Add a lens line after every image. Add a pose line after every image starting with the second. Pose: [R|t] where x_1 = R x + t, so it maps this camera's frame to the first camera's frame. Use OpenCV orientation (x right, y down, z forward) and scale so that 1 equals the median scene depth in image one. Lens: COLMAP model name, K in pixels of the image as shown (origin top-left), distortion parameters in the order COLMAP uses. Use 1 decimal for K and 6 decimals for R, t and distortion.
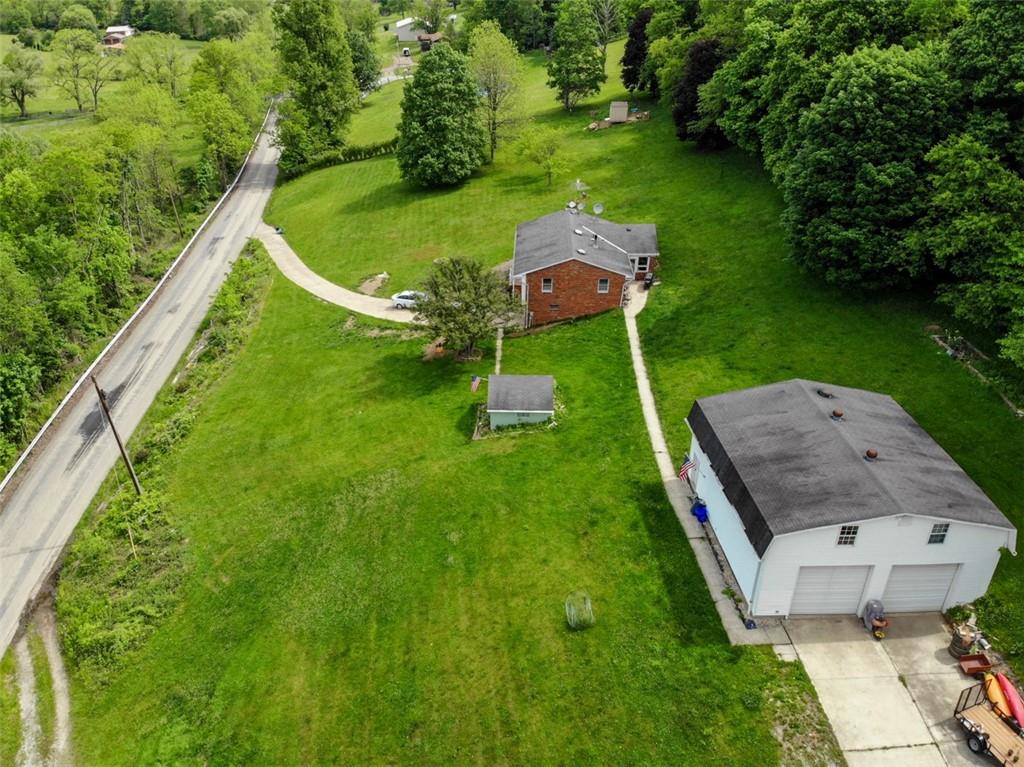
lens RADIAL K [[712.4, 0, 502.5], [0, 712.4, 367.2], [0, 0, 1]] dist [0.319299, -0.435164]
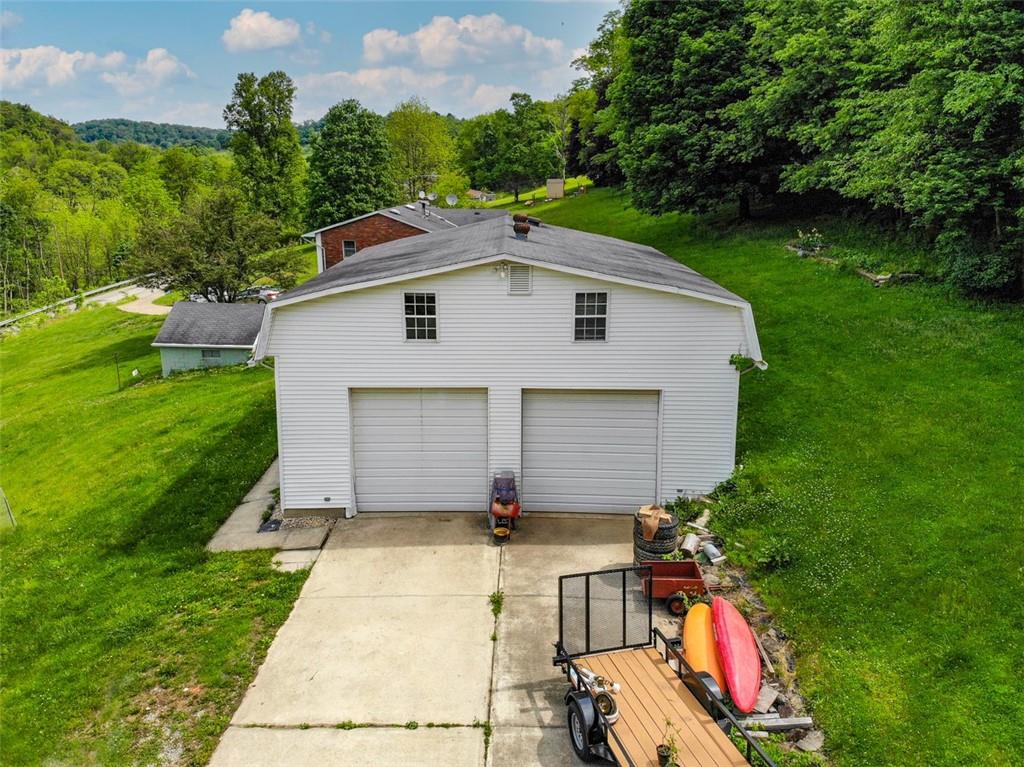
lens RADIAL K [[735.8, 0, 489.7], [0, 735.8, 335.1], [0, 0, 1]] dist [0.247656, -0.205598]
pose [[0.997462, 0.008419, -0.070699, 0.349612], [-0.027301, 0.962308, -0.270589, 0.241067], [0.065756, 0.271832, 0.960095, 0.323970]]
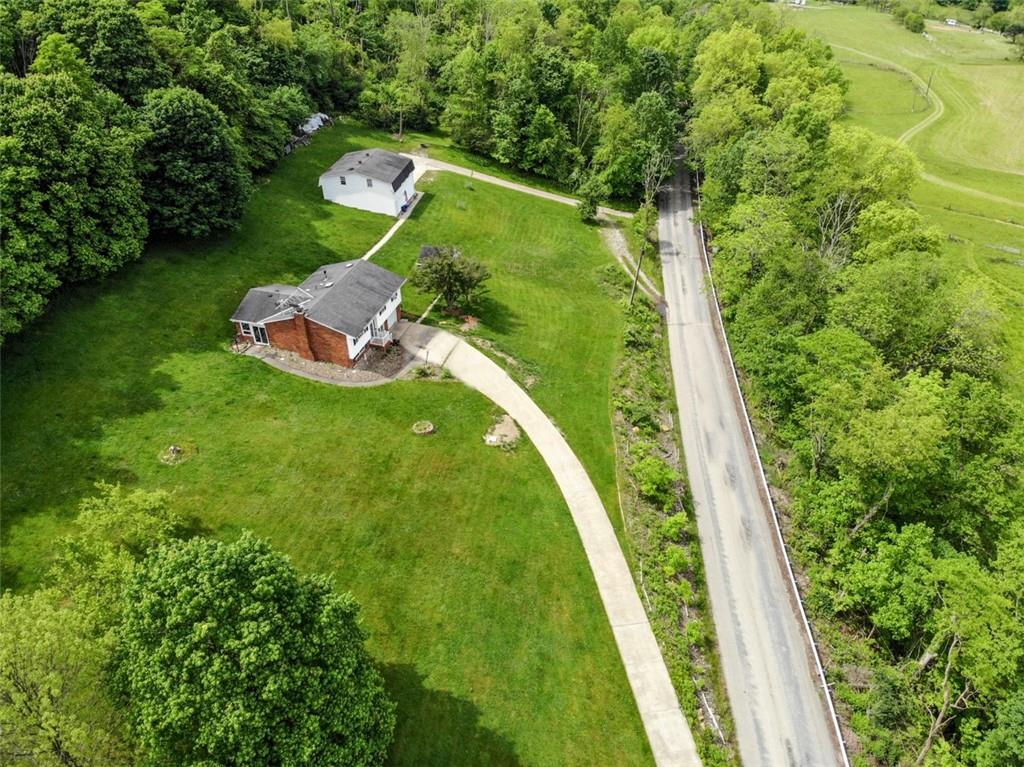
lens RADIAL K [[698.9, 0, 512.0], [0, 698.9, 383.5], [0, 0, 1]] dist [0.347226, -0.477524]
pose [[-0.977861, -0.129466, 0.164399, -0.532716], [0.090717, 0.445690, 0.890579, -1.518385], [-0.188571, 0.885776, -0.424078, 2.138774]]
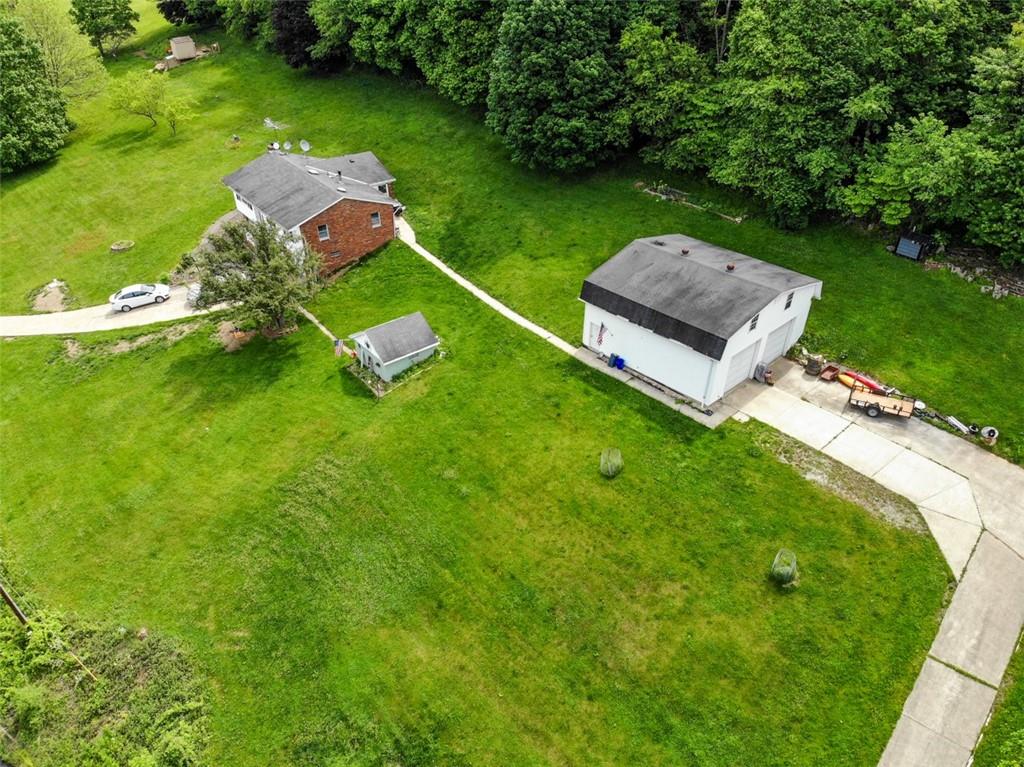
lens RADIAL K [[698.9, 0, 512.0], [0, 698.9, 383.5], [0, 0, 1]] dist [0.347226, -0.477524]
pose [[0.761190, -0.375005, 0.529113, -0.421558], [0.314562, 0.926959, 0.204442, -0.060037], [-0.567133, 0.010820, 0.823555, 0.082887]]
